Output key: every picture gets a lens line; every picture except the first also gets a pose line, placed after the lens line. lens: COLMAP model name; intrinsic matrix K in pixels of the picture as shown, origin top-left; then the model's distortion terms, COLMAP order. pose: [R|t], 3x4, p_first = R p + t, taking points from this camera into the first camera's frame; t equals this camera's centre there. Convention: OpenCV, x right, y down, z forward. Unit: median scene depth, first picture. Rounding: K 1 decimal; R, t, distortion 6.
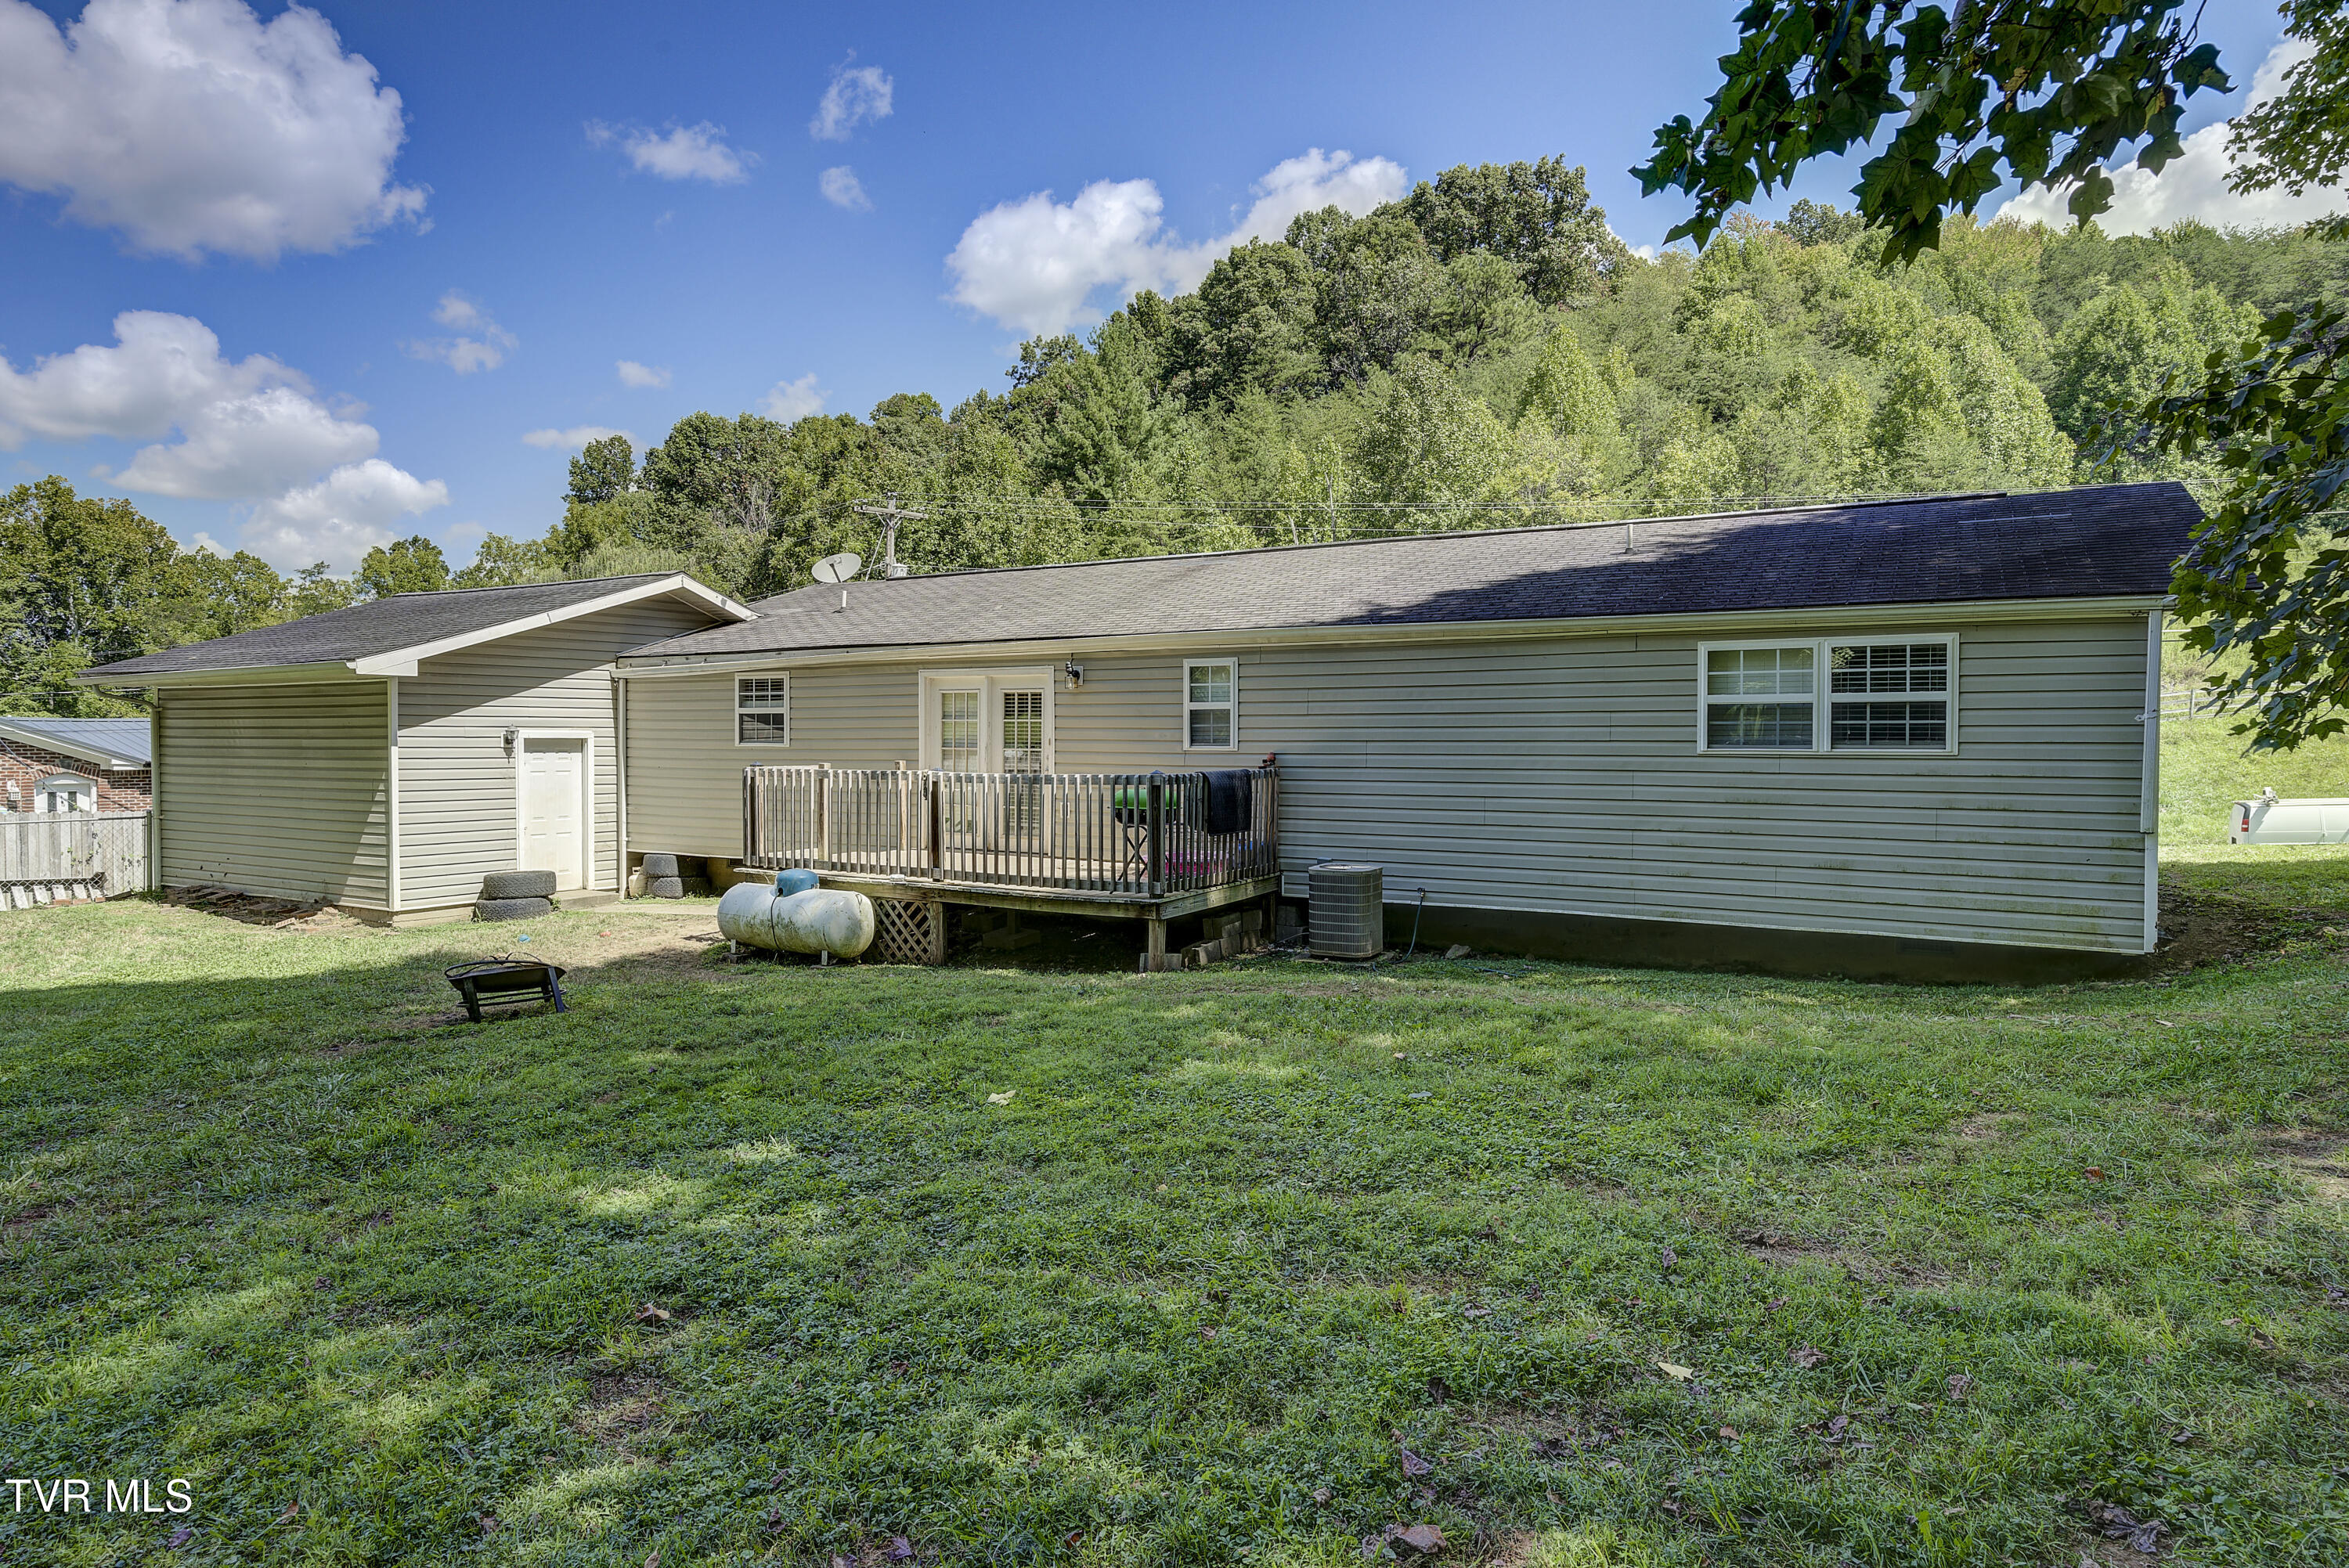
lens RADIAL K [[1322.6, 0, 1174.5], [0, 1322.6, 784.0], [0, 0, 1]] dist [-0.001114, 0.000399]
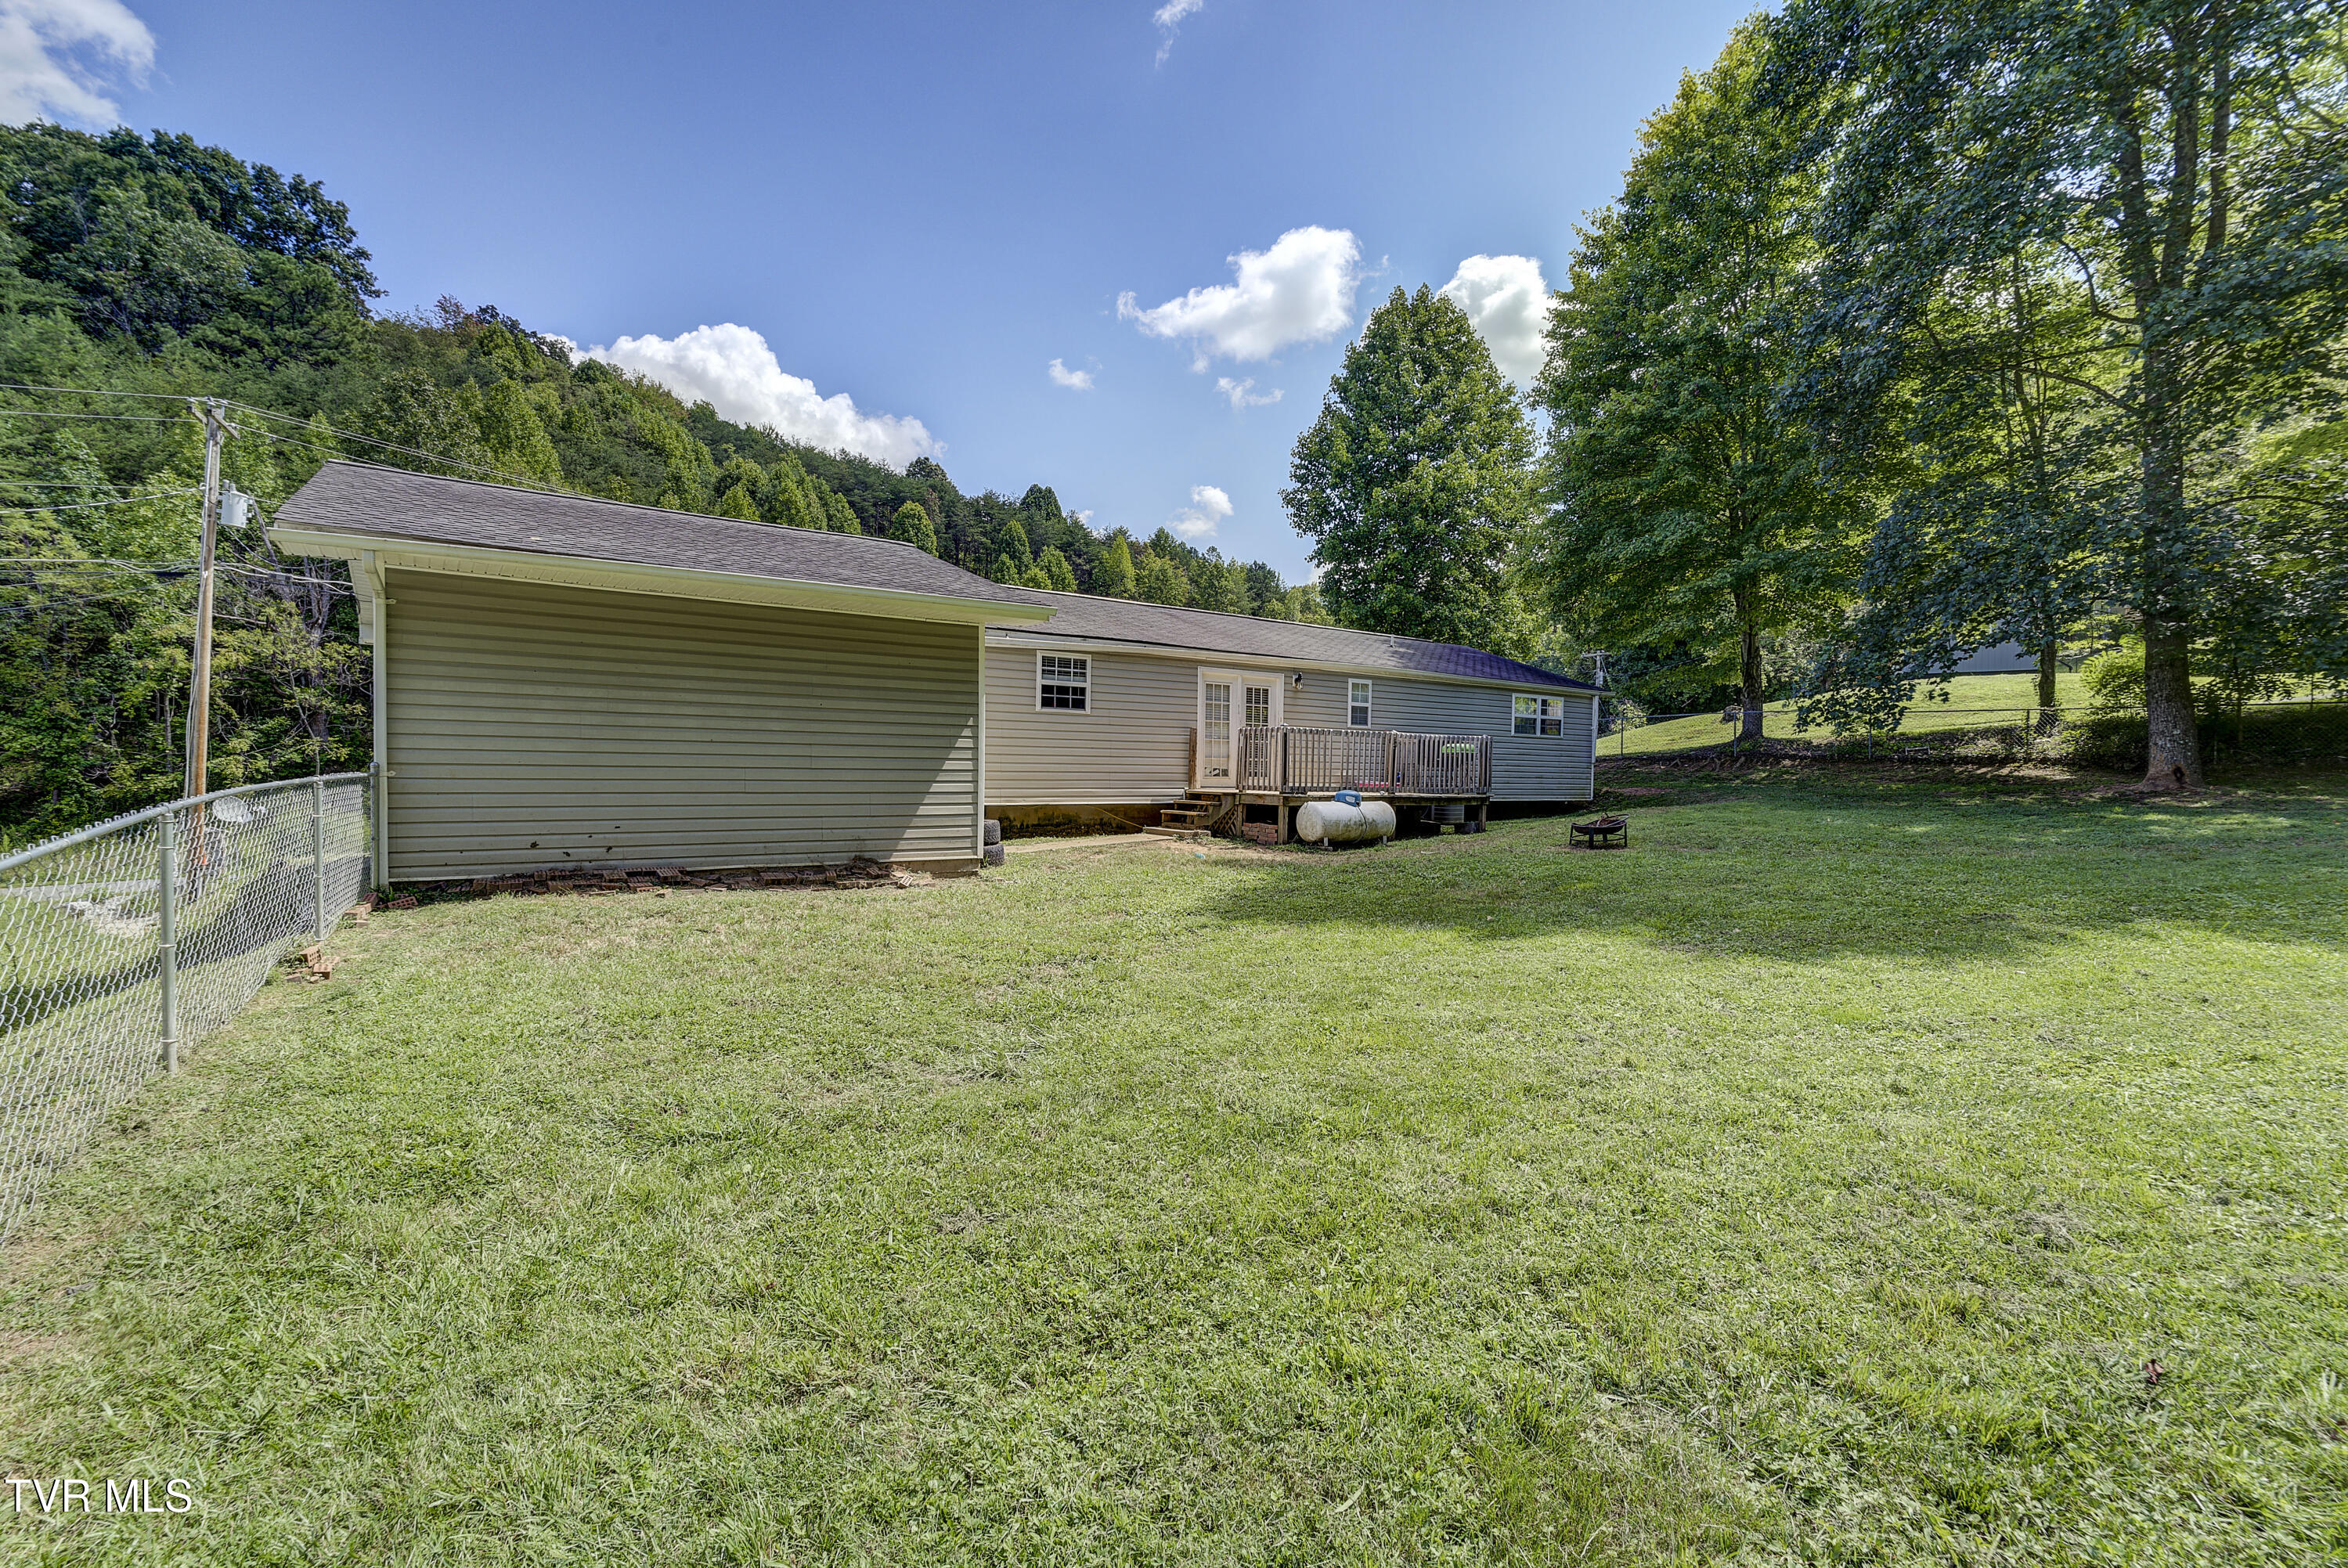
lens RADIAL K [[1024.0, 0, 1175.4], [0, 1024.0, 799.2], [0, 0, 1]] dist [-0.022860, 0.003489]
pose [[0.413863, -0.022699, 0.910056, -1.145051], [0.016274, 0.999714, 0.017535, 0.037817], [-0.910194, 0.007554, 0.414114, 0.509245]]
